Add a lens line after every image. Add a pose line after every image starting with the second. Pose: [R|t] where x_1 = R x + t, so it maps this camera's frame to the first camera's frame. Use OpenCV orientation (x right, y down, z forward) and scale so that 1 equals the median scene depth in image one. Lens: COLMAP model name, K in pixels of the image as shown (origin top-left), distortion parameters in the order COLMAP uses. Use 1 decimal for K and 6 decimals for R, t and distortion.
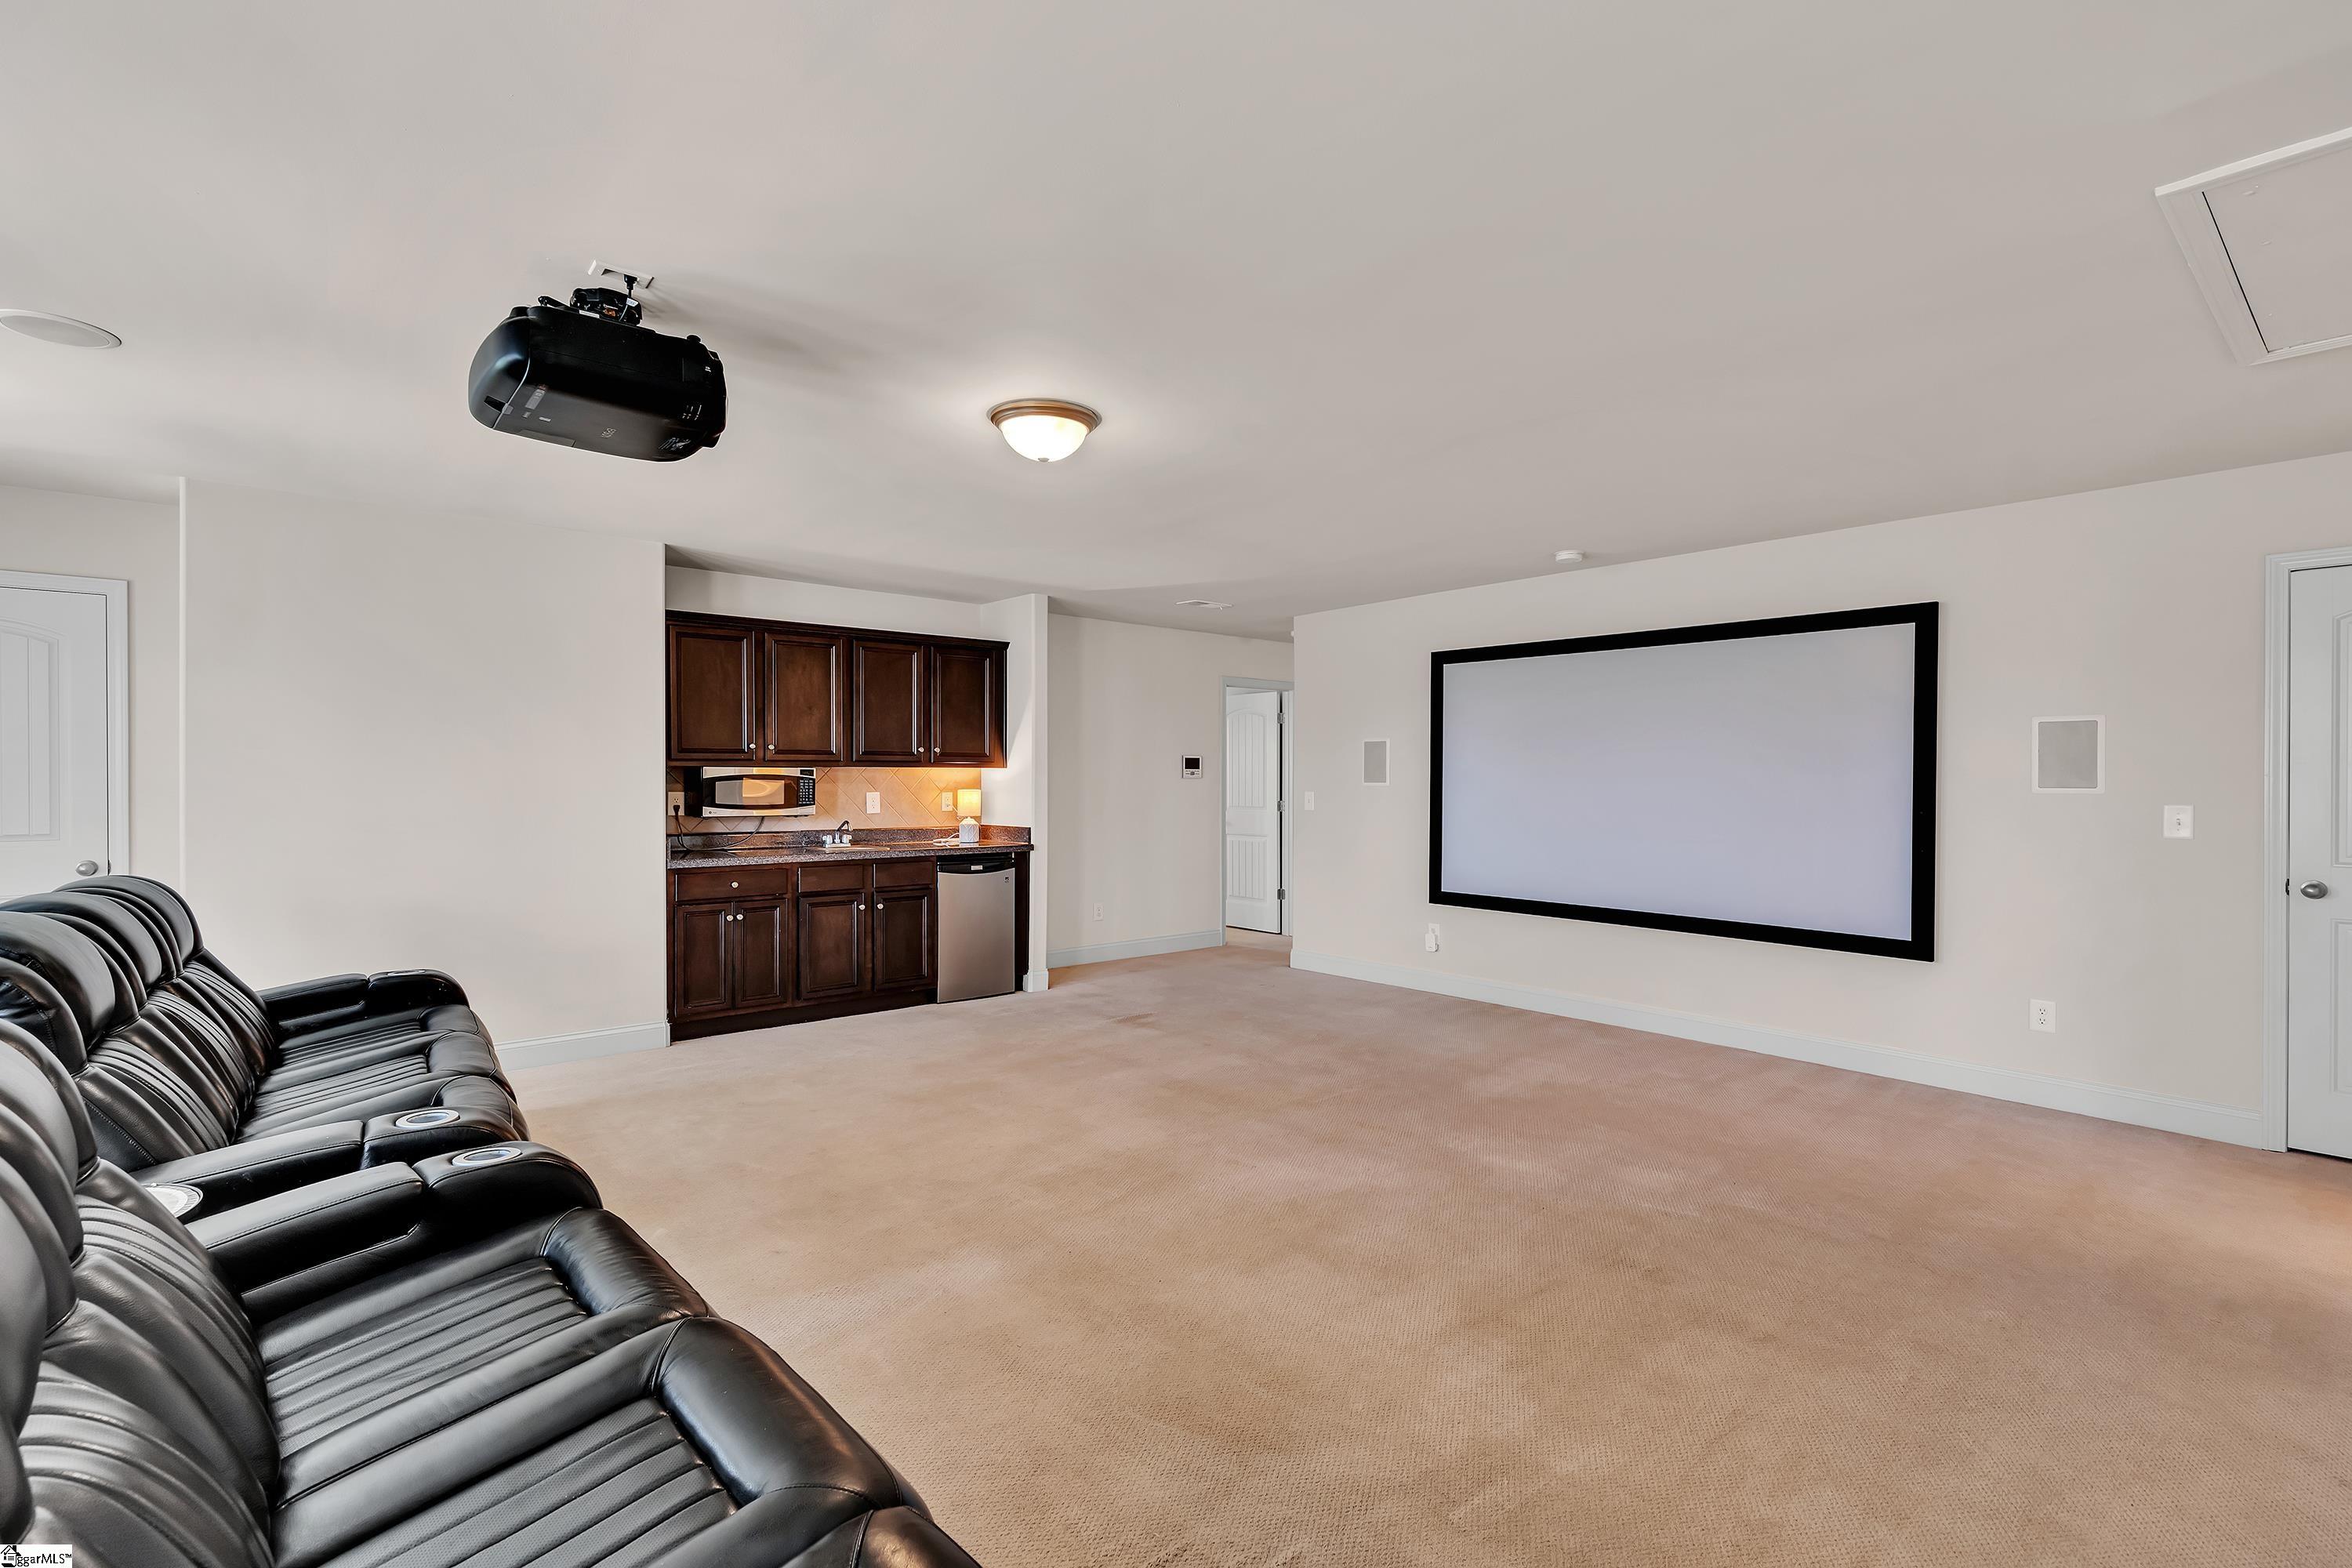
lens RADIAL K [[1070.1, 0, 1166.5], [0, 1070.1, 787.2], [0, 0, 1]] dist [-0.011067, -0.000180]
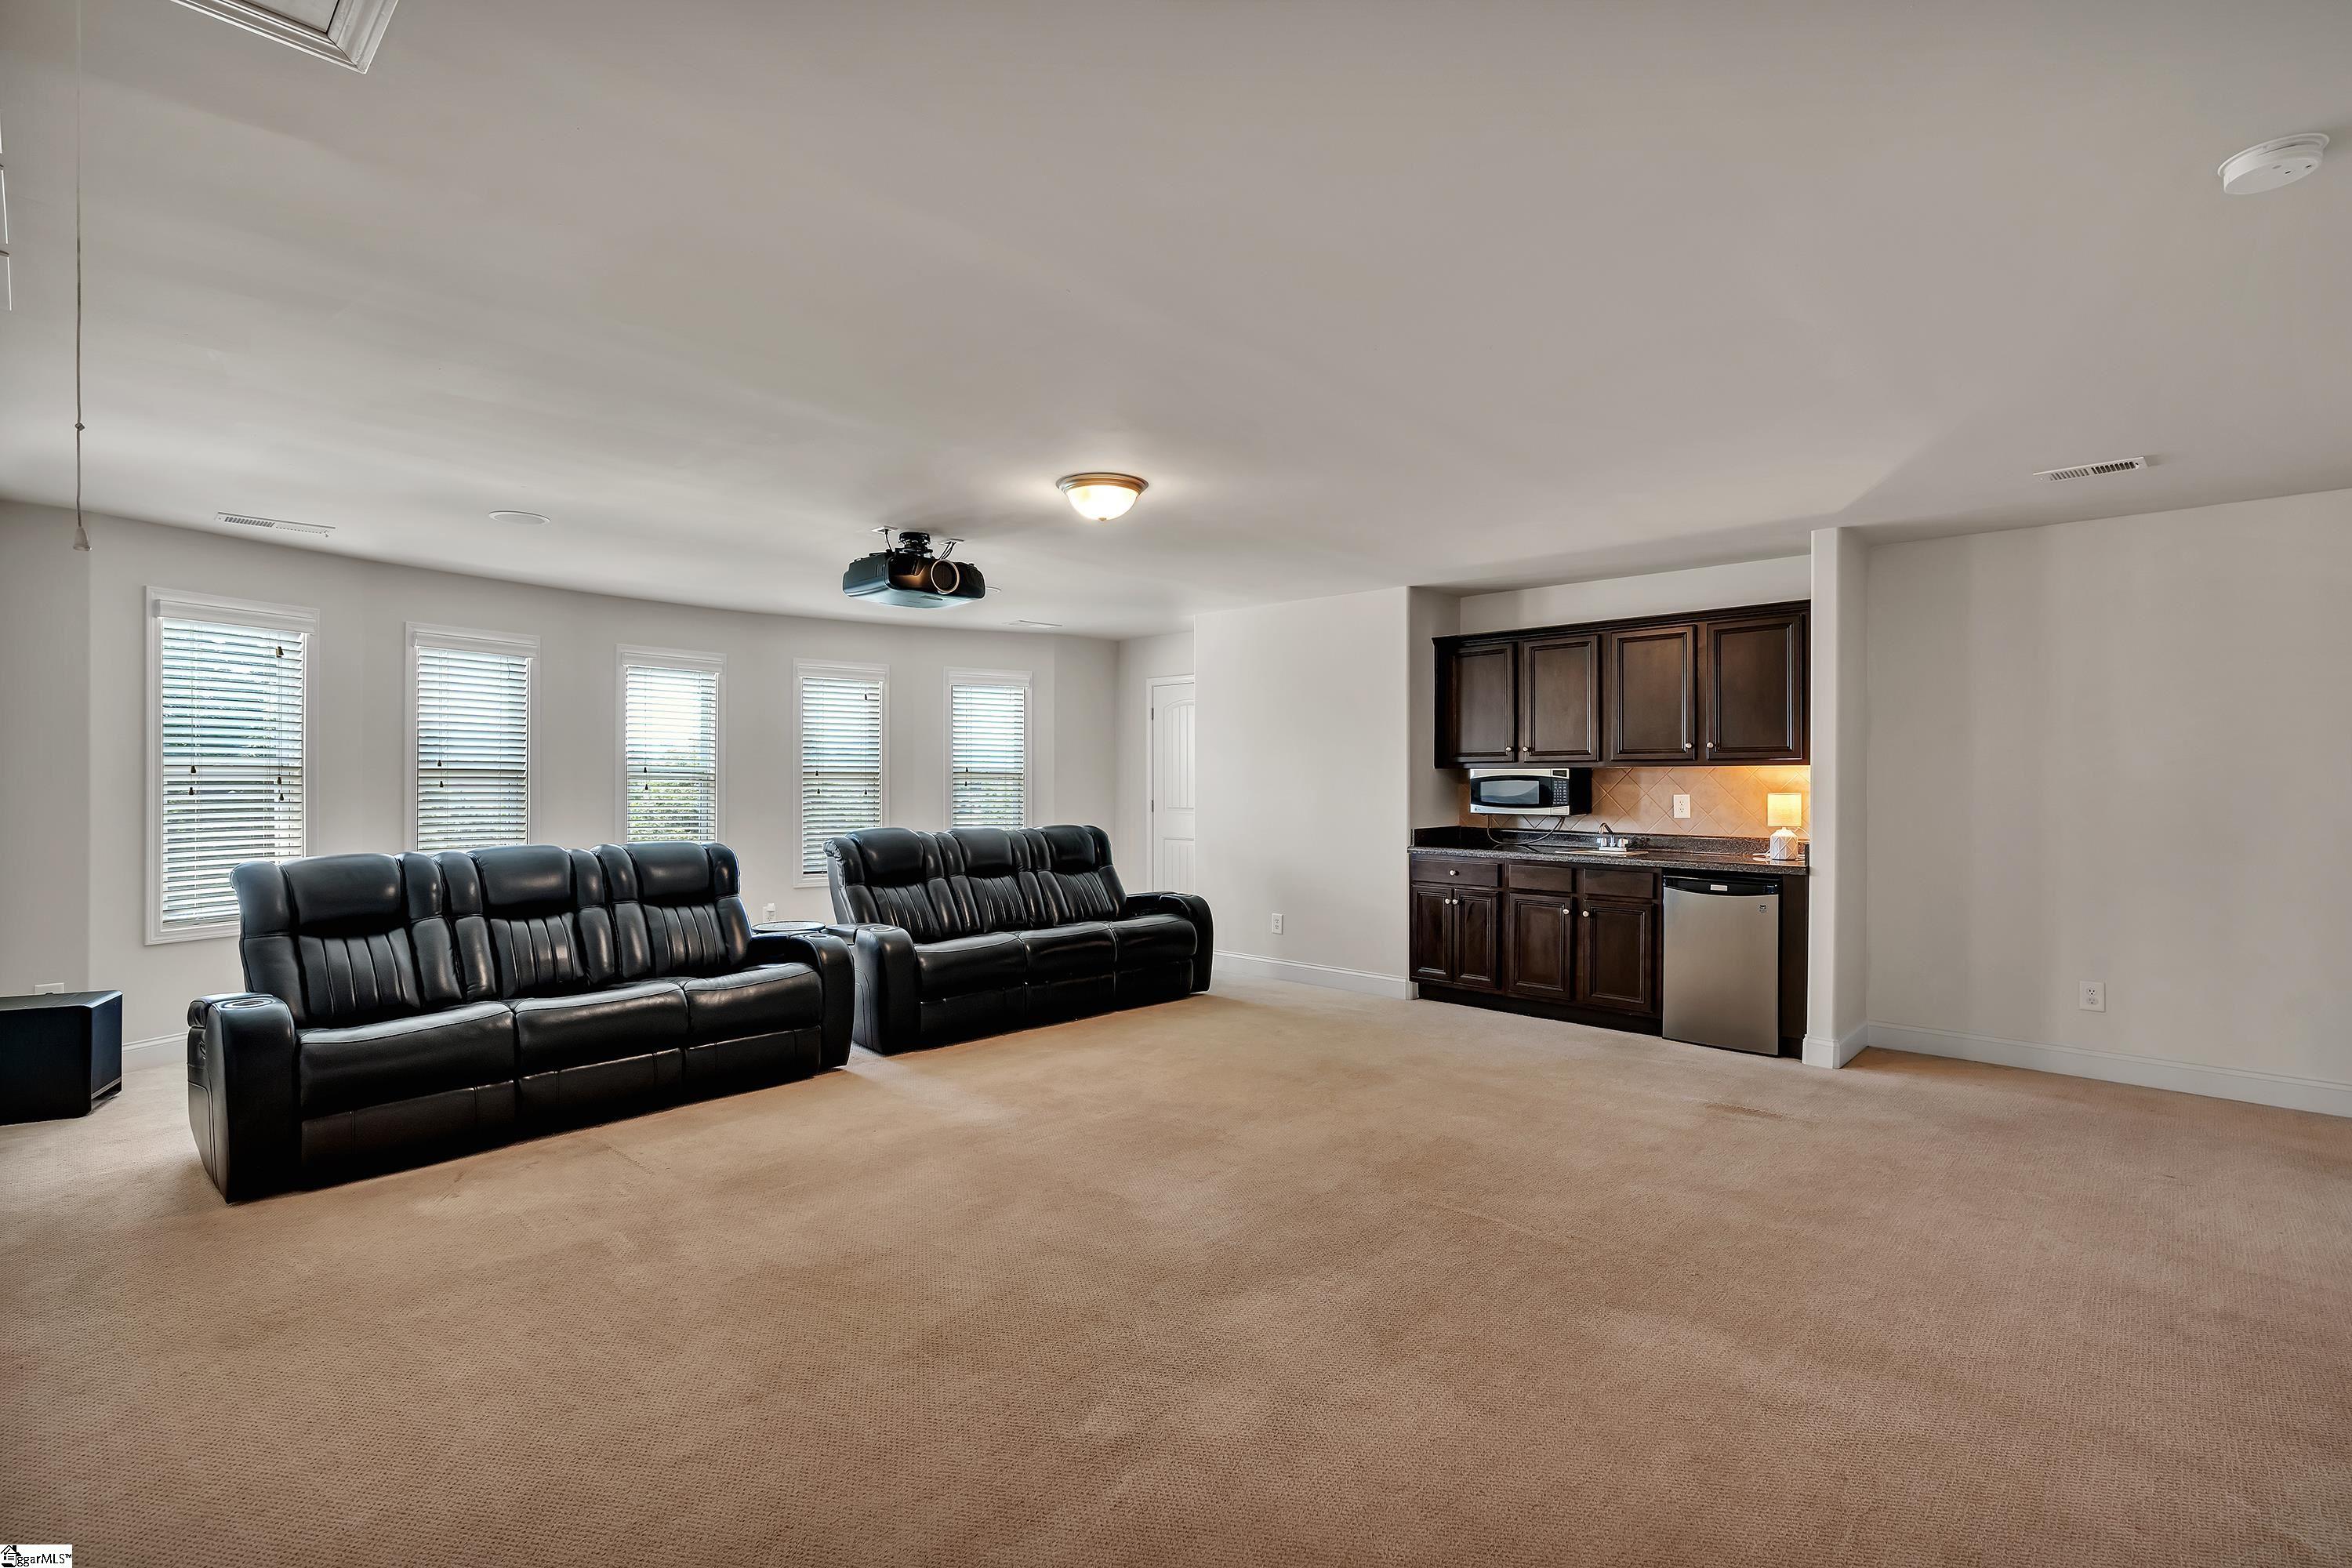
lens RADIAL K [[1070.1, 0, 1166.6], [0, 1070.1, 776.4], [0, 0, 1]] dist [-0.011067, -0.000180]
pose [[0.115598, -0.004271, -0.993287, 0.601377], [-0.010415, 0.999931, -0.005511, -0.001319], [0.993242, 0.010982, 0.115545, 0.497565]]
